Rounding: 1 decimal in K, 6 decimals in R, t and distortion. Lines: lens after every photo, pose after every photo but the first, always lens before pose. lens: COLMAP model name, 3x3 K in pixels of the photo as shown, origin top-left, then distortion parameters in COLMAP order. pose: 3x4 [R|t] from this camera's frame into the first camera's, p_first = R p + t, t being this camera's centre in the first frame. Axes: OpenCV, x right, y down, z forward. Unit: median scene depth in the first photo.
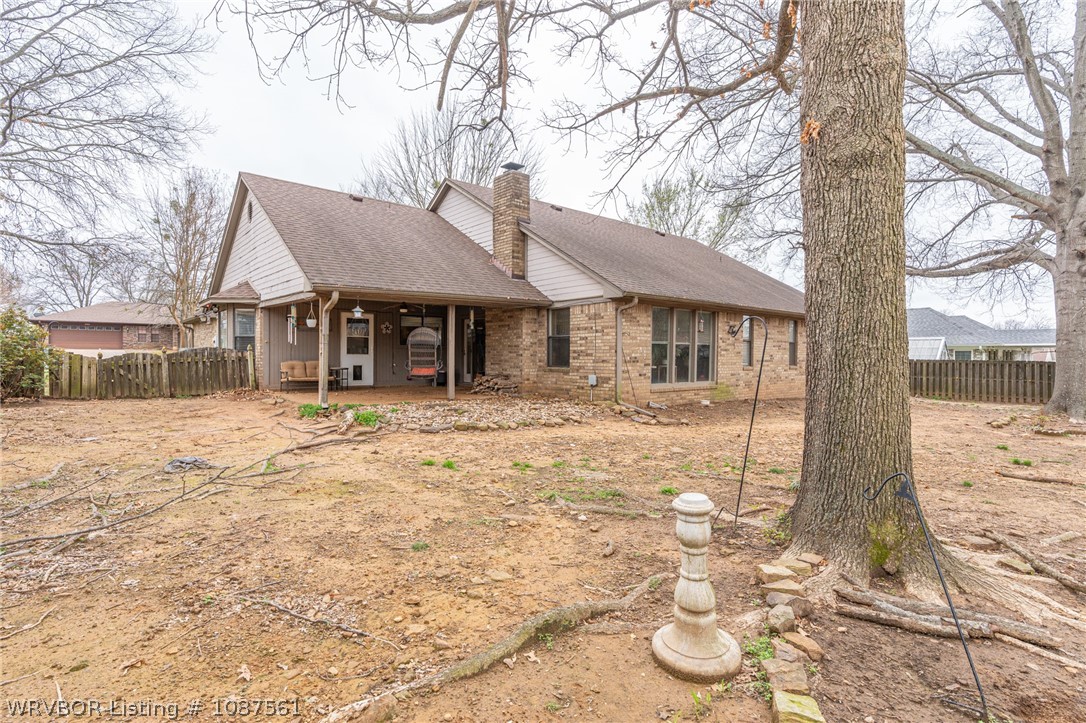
lens RADIAL K [[533.4, 0, 543.0], [0, 533.4, 361.5], [0, 0, 1]] dist [0.000354, -0.000003]
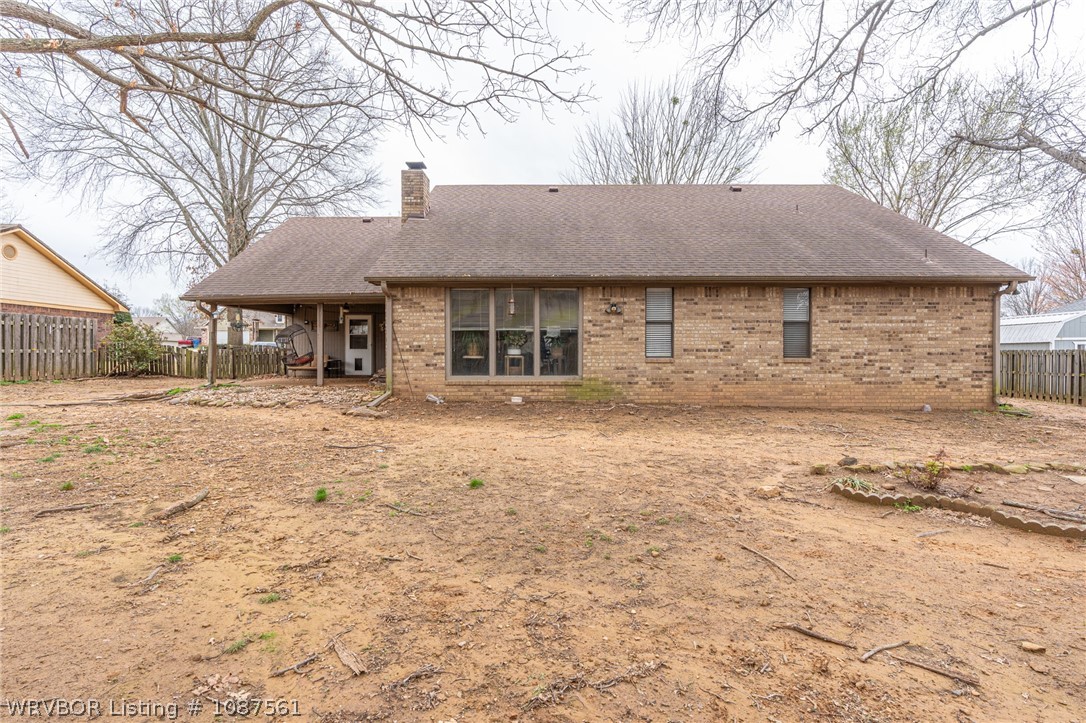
lens RADIAL K [[533.4, 0, 543.0], [0, 533.4, 361.5], [0, 0, 1]] dist [0.000354, -0.000003]
pose [[0.755505, -0.000089, -0.655143, 0.785852], [-0.003067, 0.999989, -0.003672, 0.018438], [0.655136, 0.004784, 0.755496, 0.367511]]
